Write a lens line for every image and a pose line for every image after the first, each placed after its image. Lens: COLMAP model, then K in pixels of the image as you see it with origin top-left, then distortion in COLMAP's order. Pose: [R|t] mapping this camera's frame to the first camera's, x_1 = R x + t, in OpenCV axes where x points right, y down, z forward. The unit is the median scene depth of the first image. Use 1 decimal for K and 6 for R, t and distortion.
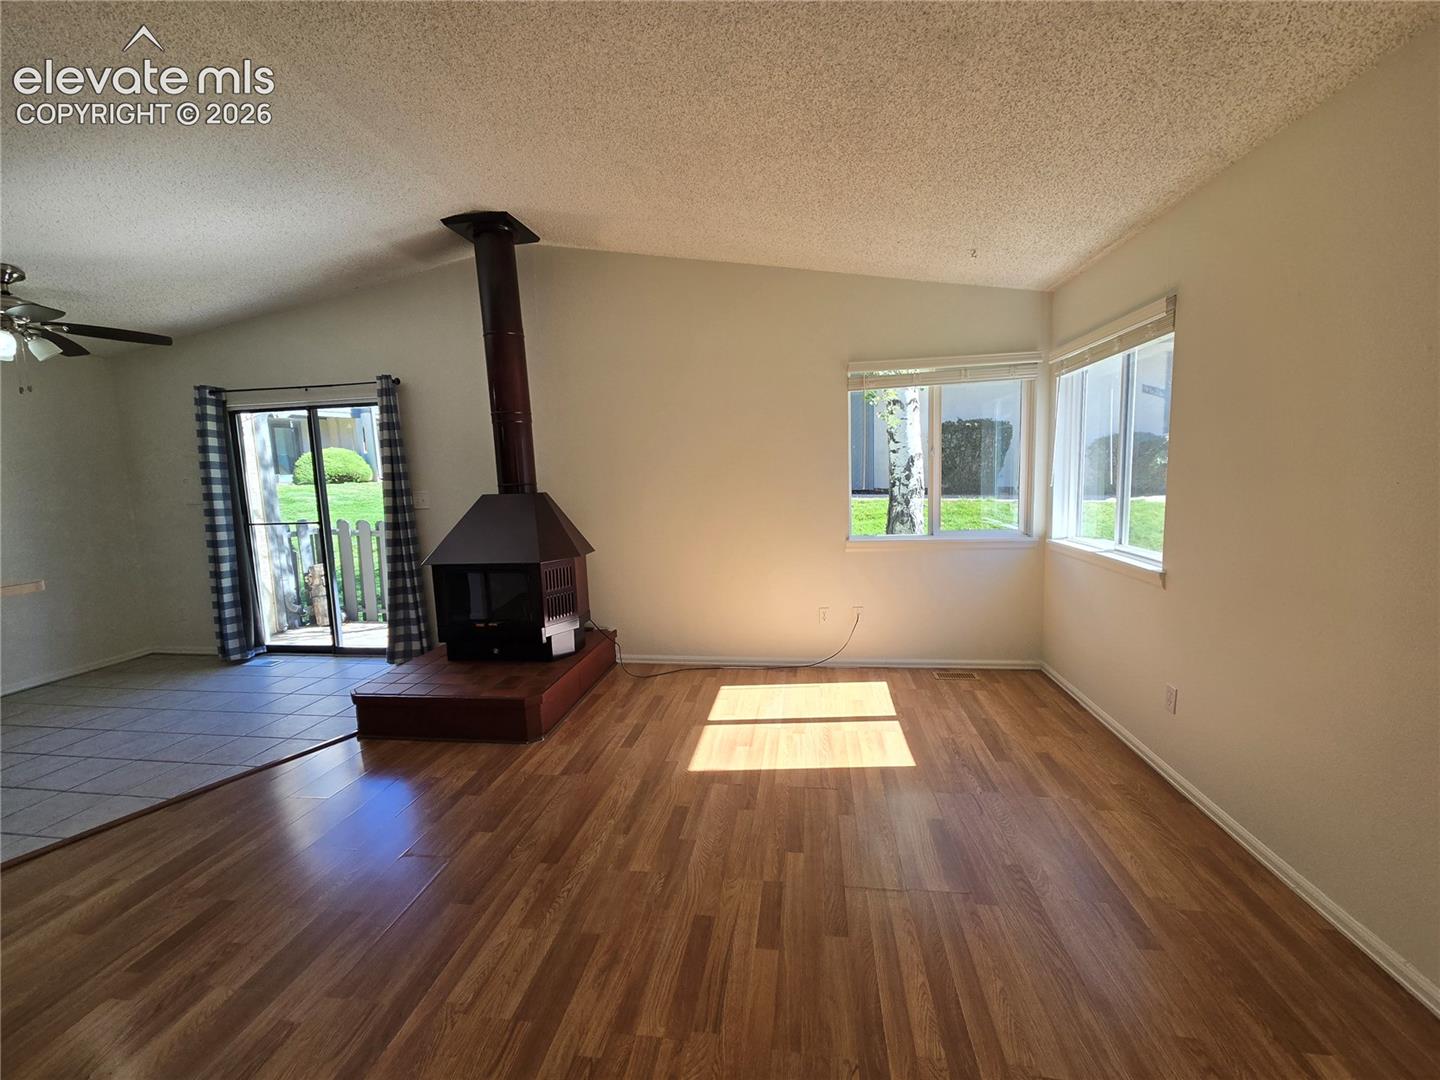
lens RADIAL K [[587.5, 0, 720.0], [0, 587.5, 540.0], [0, 0, 1]] dist [0.000934, 0.000443]
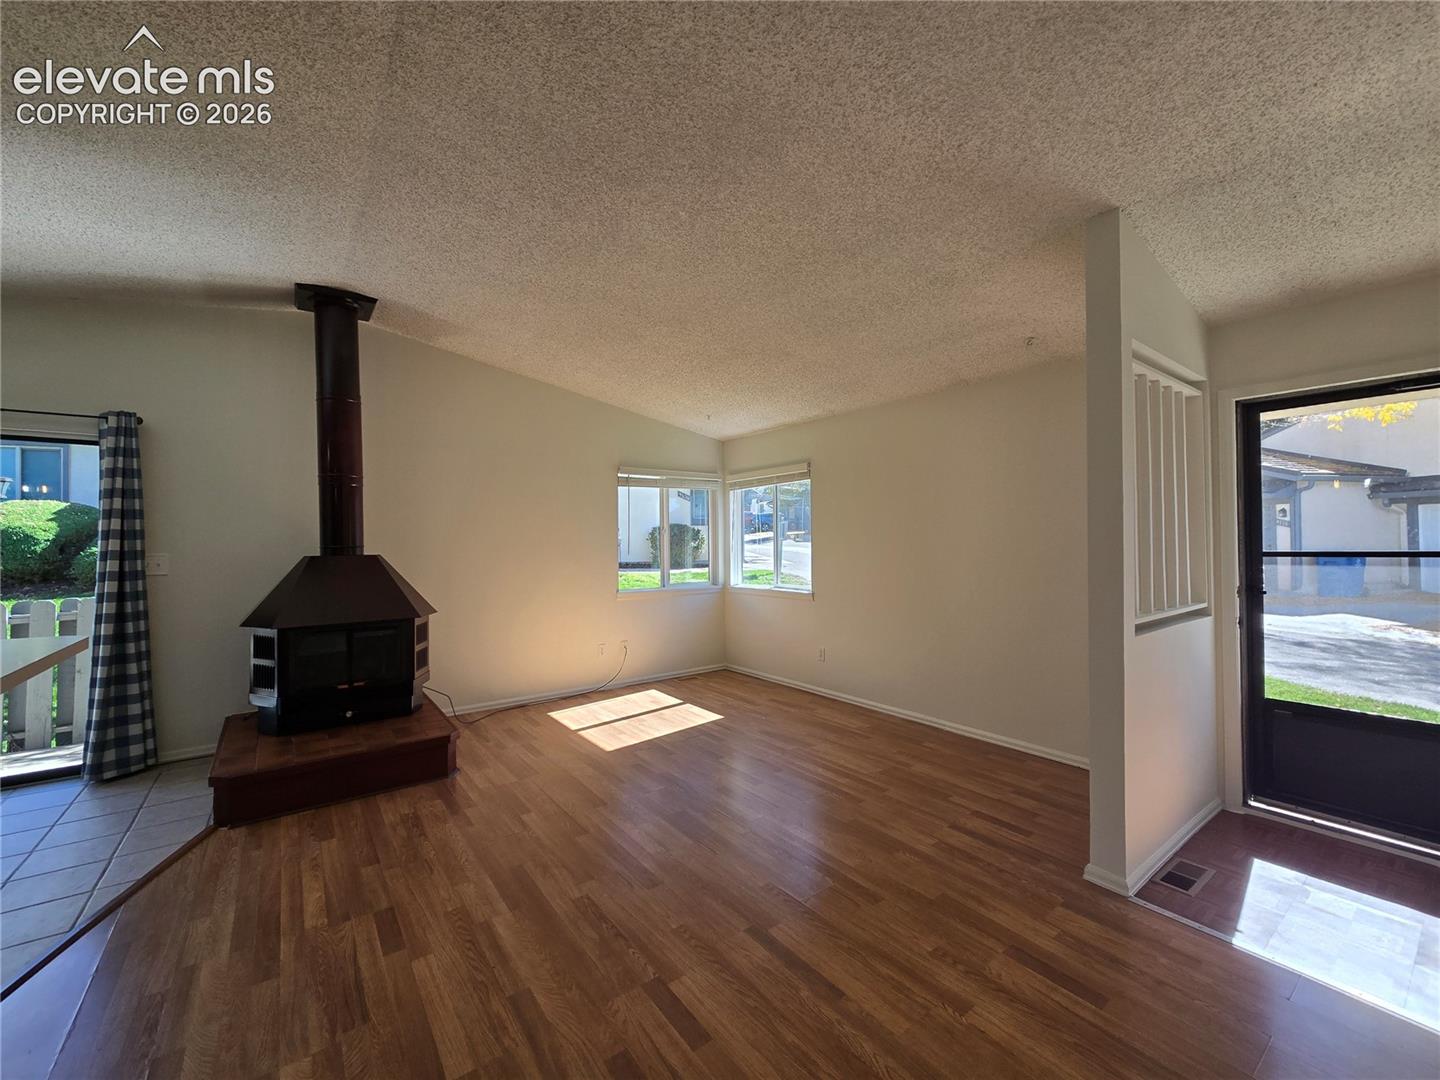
lens RADIAL K [[587.5, 0, 720.0], [0, 587.5, 540.0], [0, 0, 1]] dist [0.000934, 0.000443]
pose [[0.706411, 0.028473, 0.707229, -0.709710], [0.069769, 0.991523, -0.109607, 0.056745], [-0.704355, 0.126770, 0.698436, -0.173948]]
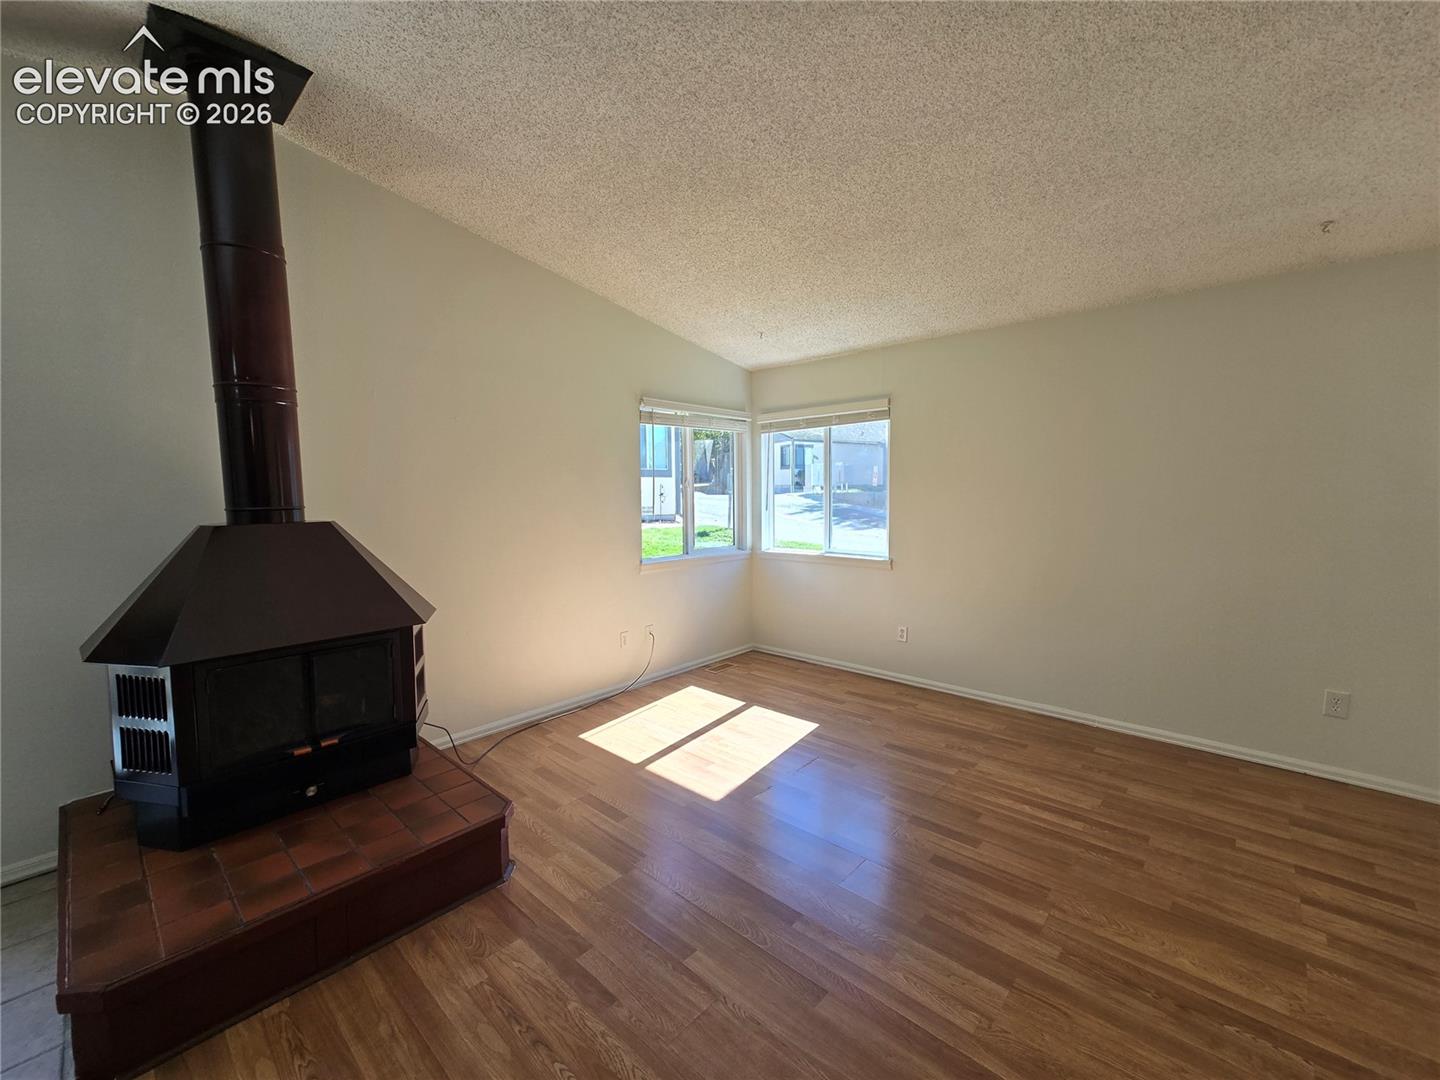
lens RADIAL K [[587.5, 0, 720.0], [0, 587.5, 540.0], [0, 0, 1]] dist [0.000934, 0.000443]
pose [[0.560356, -0.038413, 0.827361, -0.689279], [0.088405, 0.995991, -0.013633, -0.017337], [-0.823520, 0.080782, 0.561505, 0.348671]]
